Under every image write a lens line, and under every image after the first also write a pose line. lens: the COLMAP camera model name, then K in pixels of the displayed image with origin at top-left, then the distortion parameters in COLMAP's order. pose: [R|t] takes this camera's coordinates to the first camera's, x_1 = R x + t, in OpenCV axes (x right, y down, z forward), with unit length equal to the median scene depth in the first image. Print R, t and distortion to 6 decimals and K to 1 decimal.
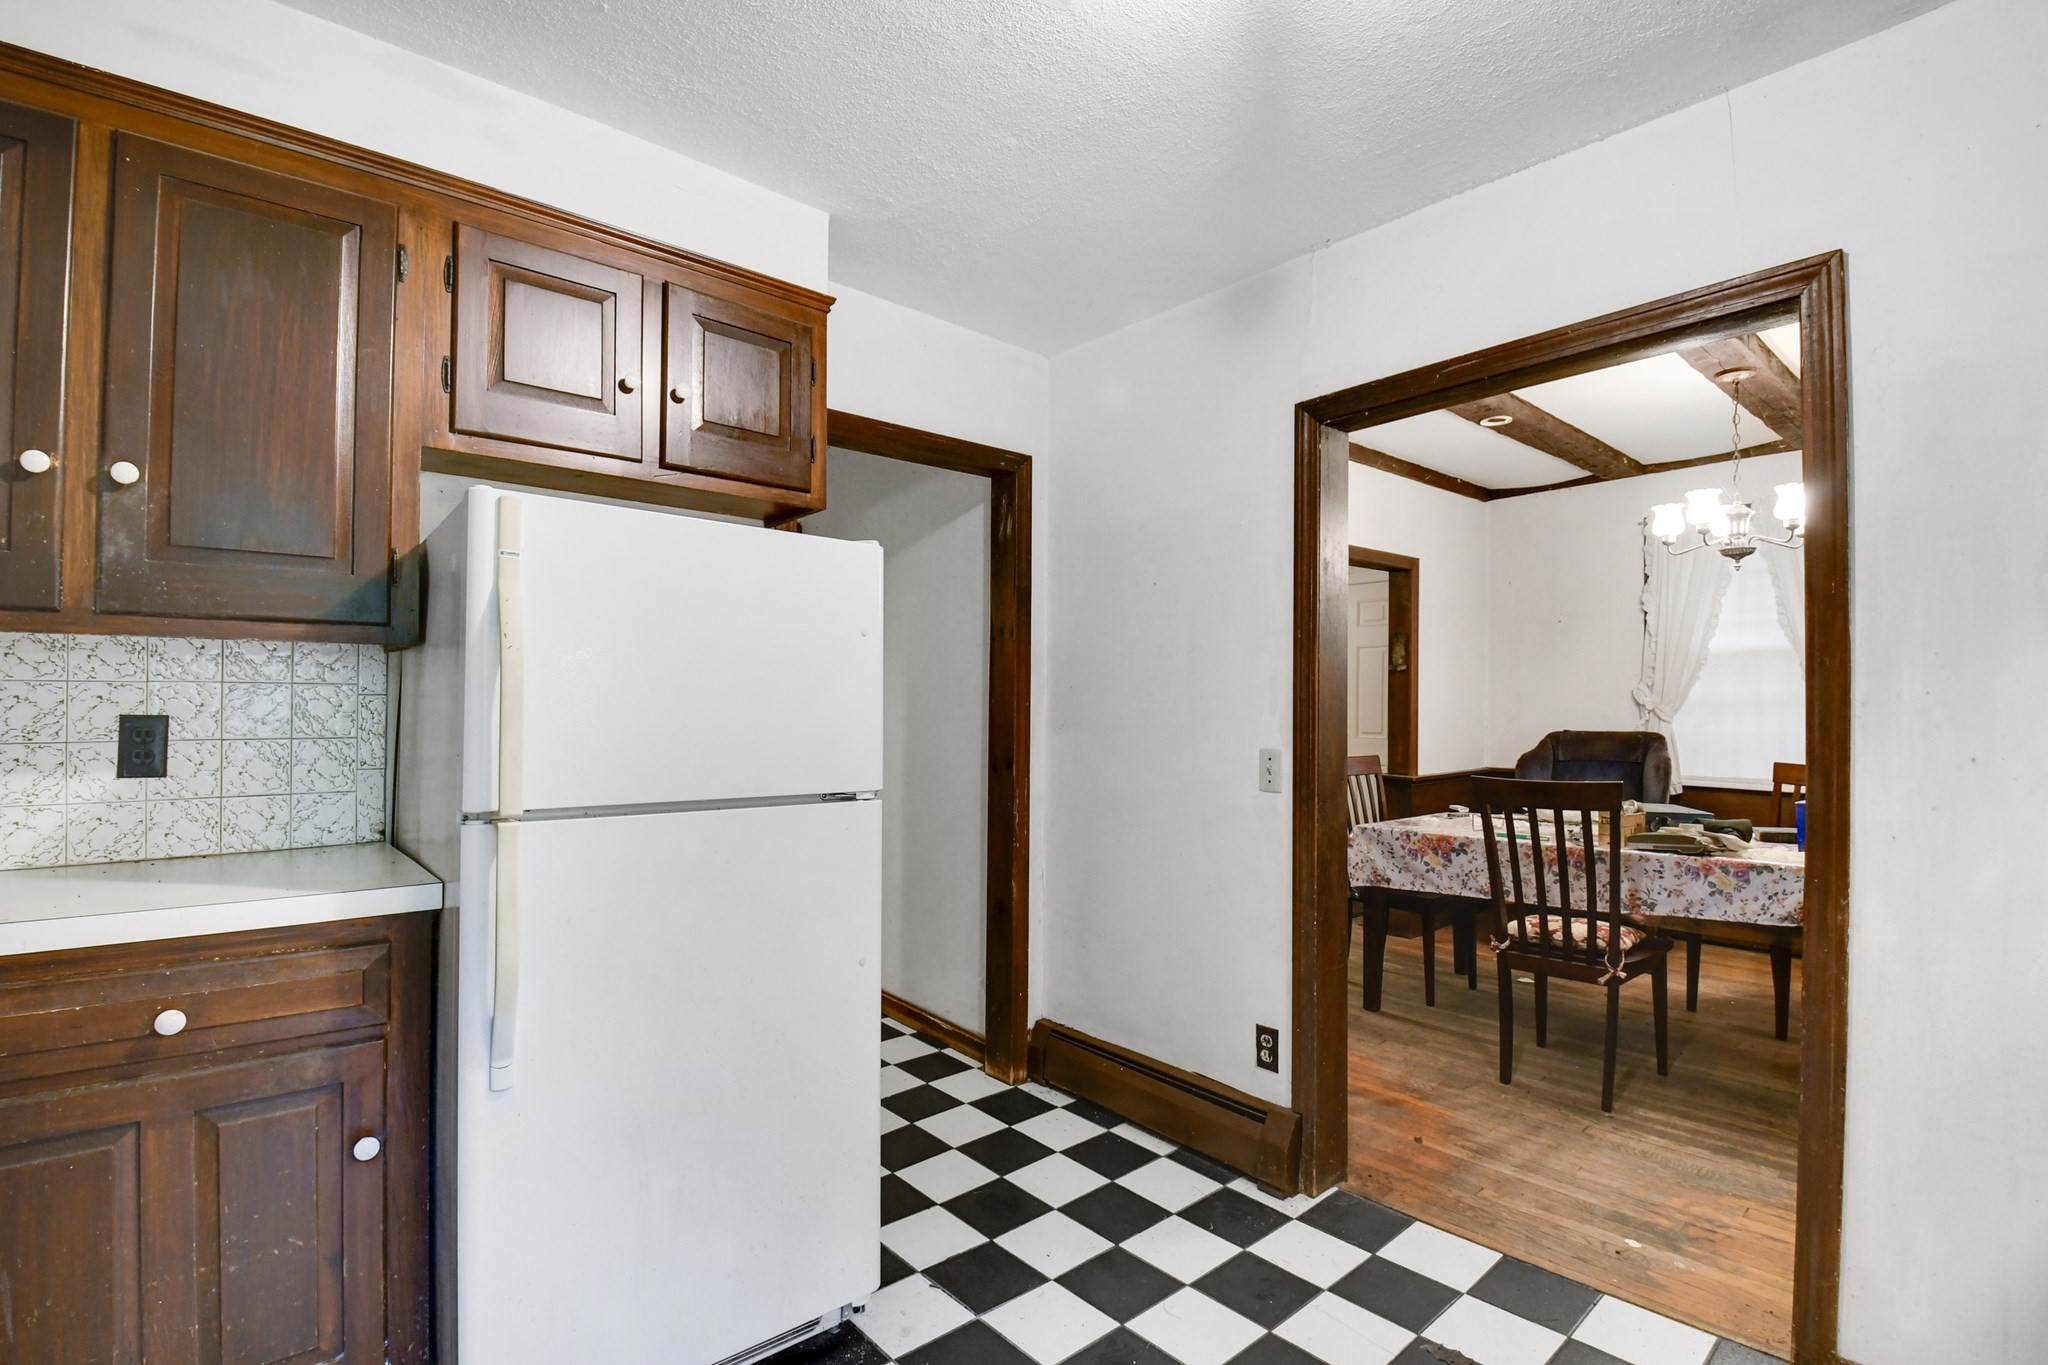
lens RADIAL K [[919.8, 0, 1023.2], [0, 919.8, 693.3], [0, 0, 1]] dist [0.022550, -0.028216]
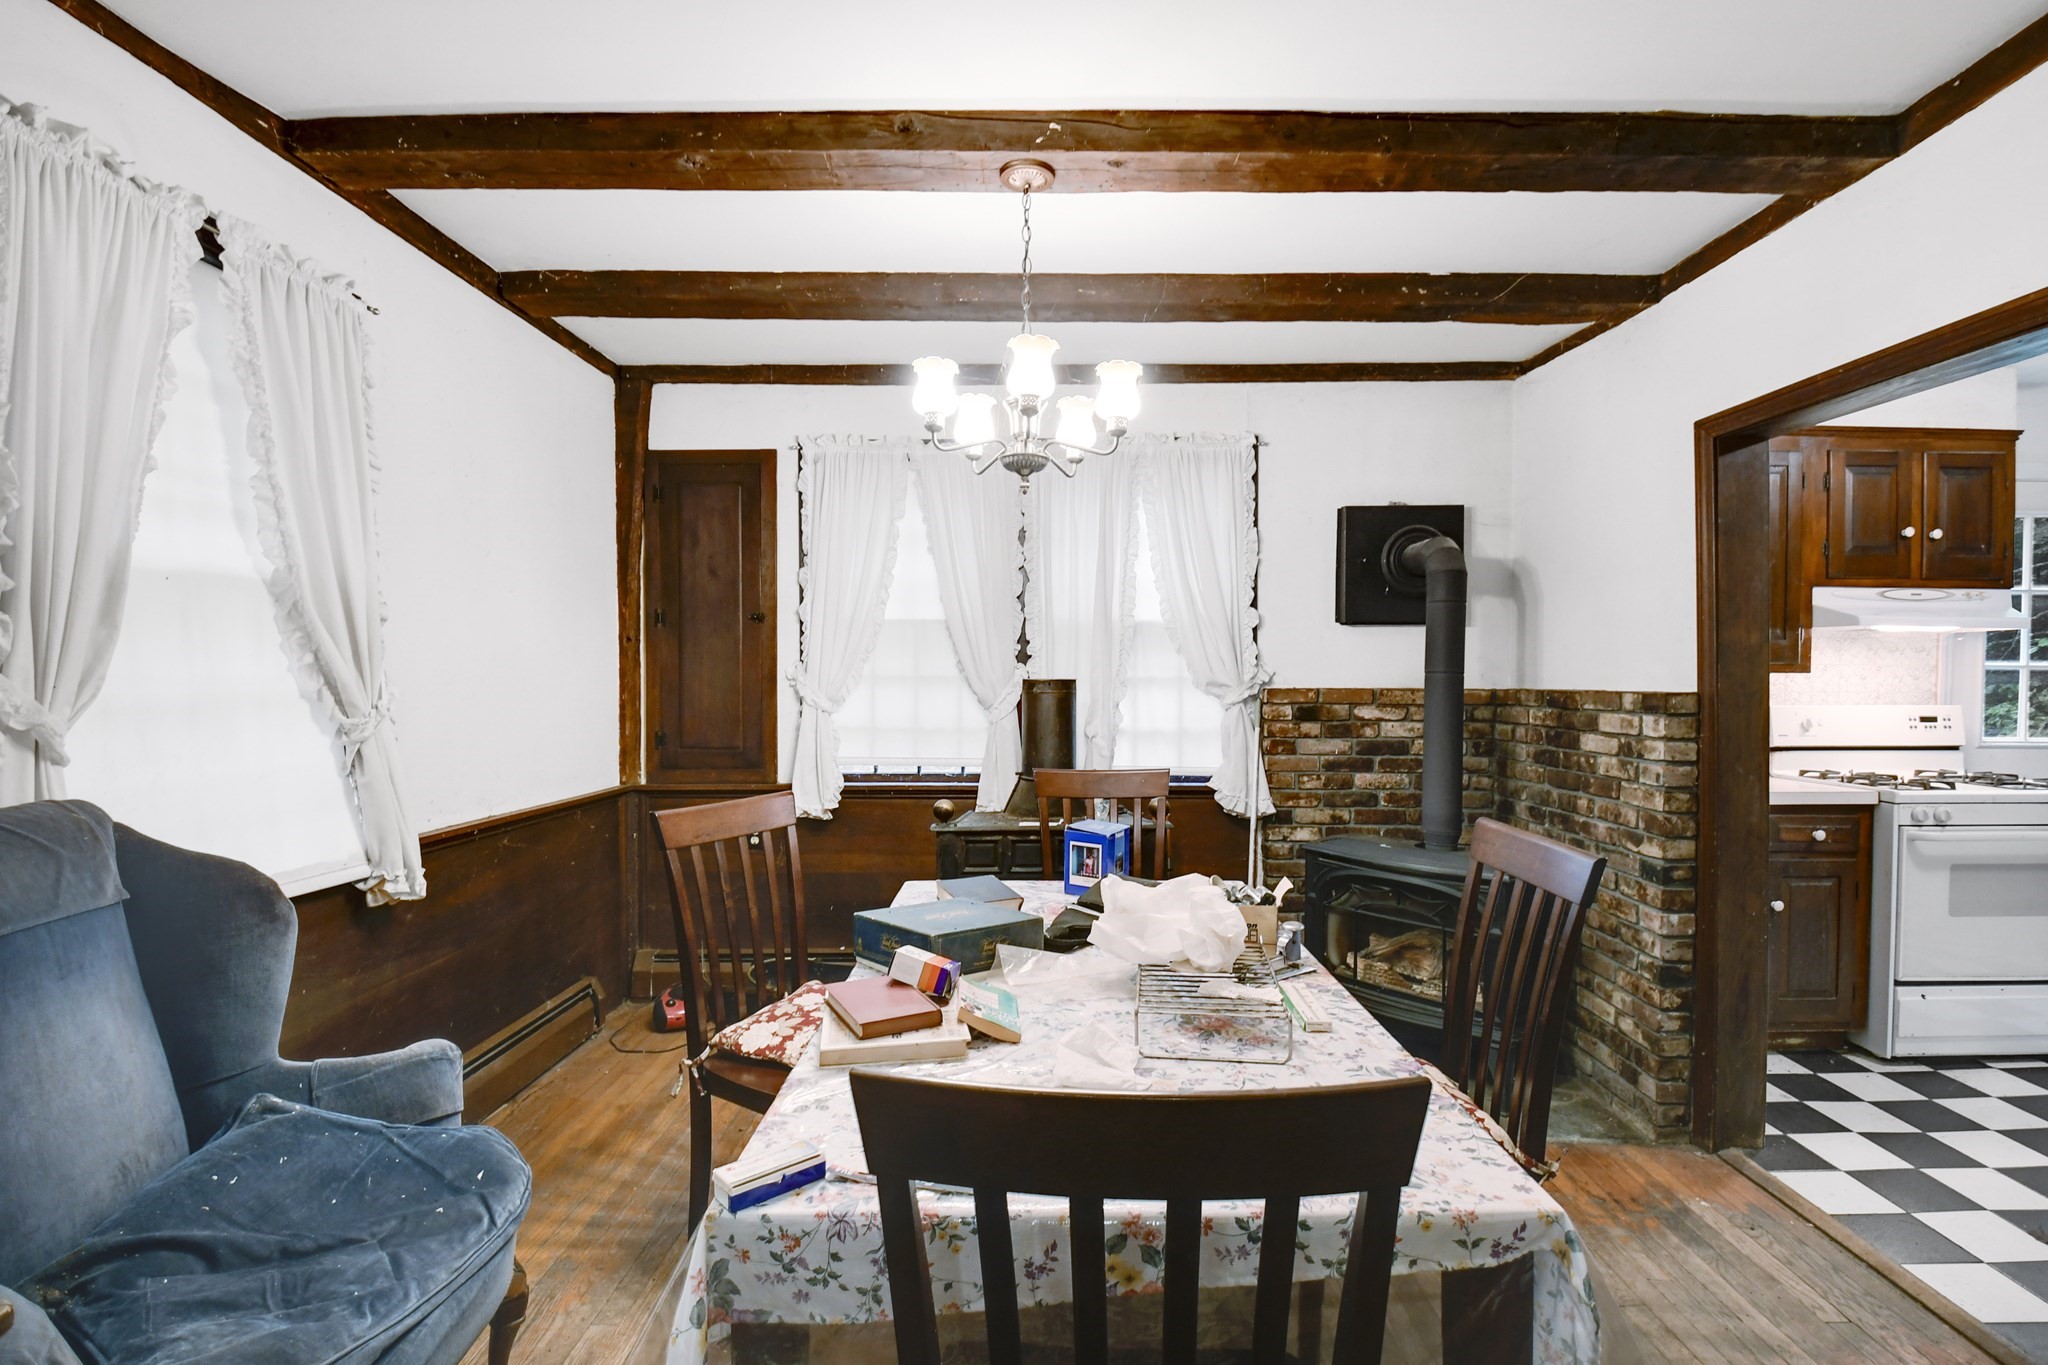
lens RADIAL K [[930.3, 0, 1022.5], [0, 930.3, 691.1], [0, 0, 1]] dist [0.018987, -0.029132]
pose [[-0.734610, -0.007235, 0.678451, 0.254724], [-0.010879, 0.999940, -0.001116, 0.001629], [-0.678402, -0.008200, -0.734645, 1.076801]]
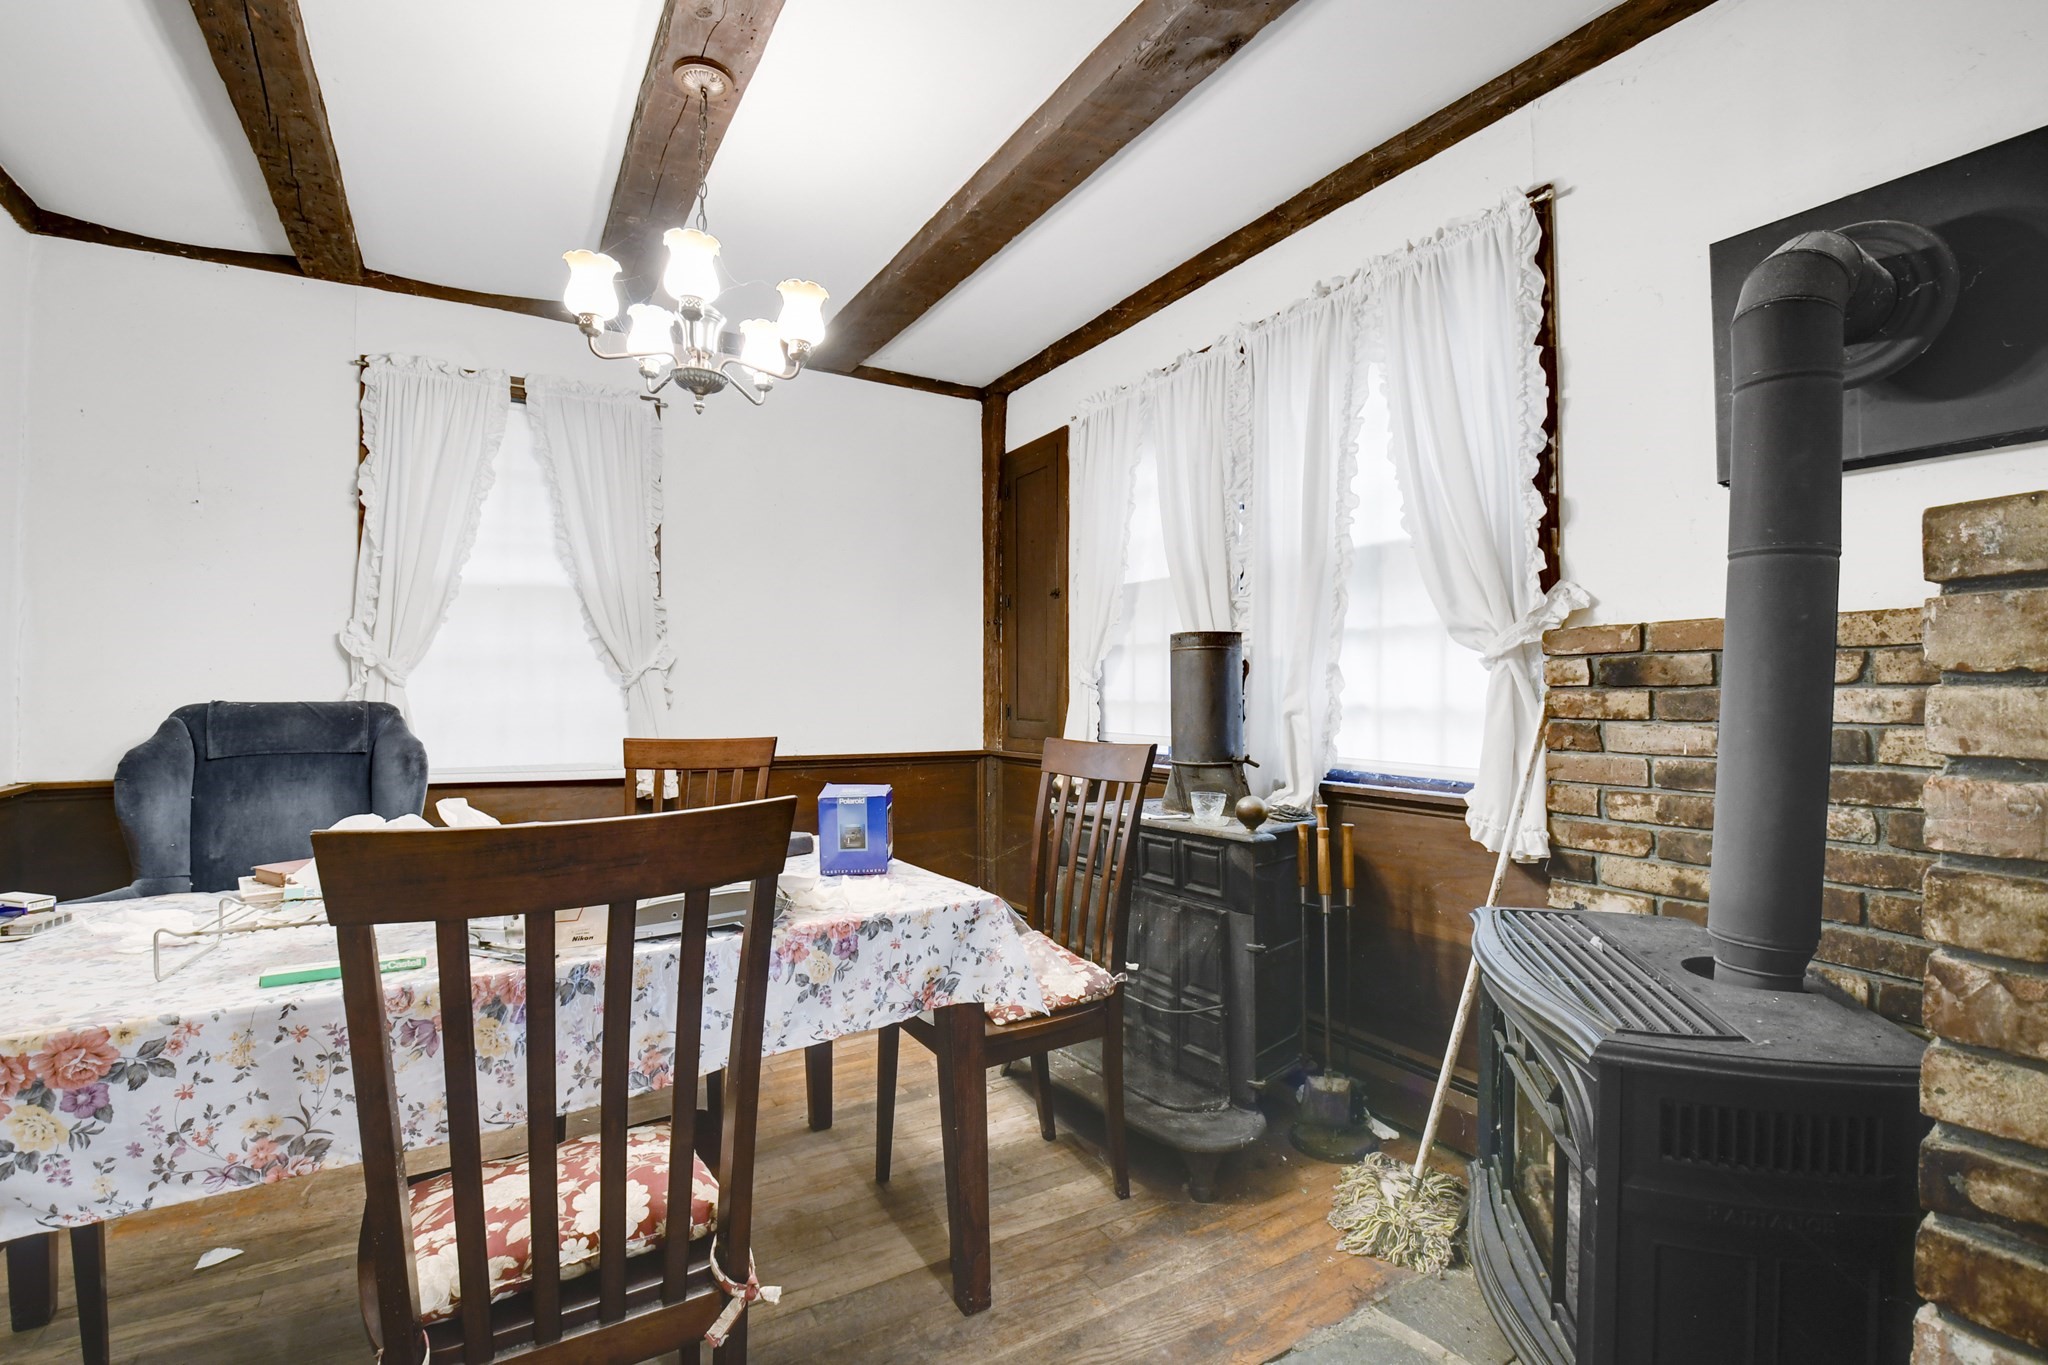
lens RADIAL K [[899.7, 0, 1021.7], [0, 899.7, 689.7], [0, 0, 1]] dist [0.011224, -0.019875]
pose [[0.173258, 0.009739, 0.984828, 0.178847], [-0.017869, 0.999818, -0.006744, 0.032233], [-0.984714, -0.016429, 0.173401, 0.510220]]
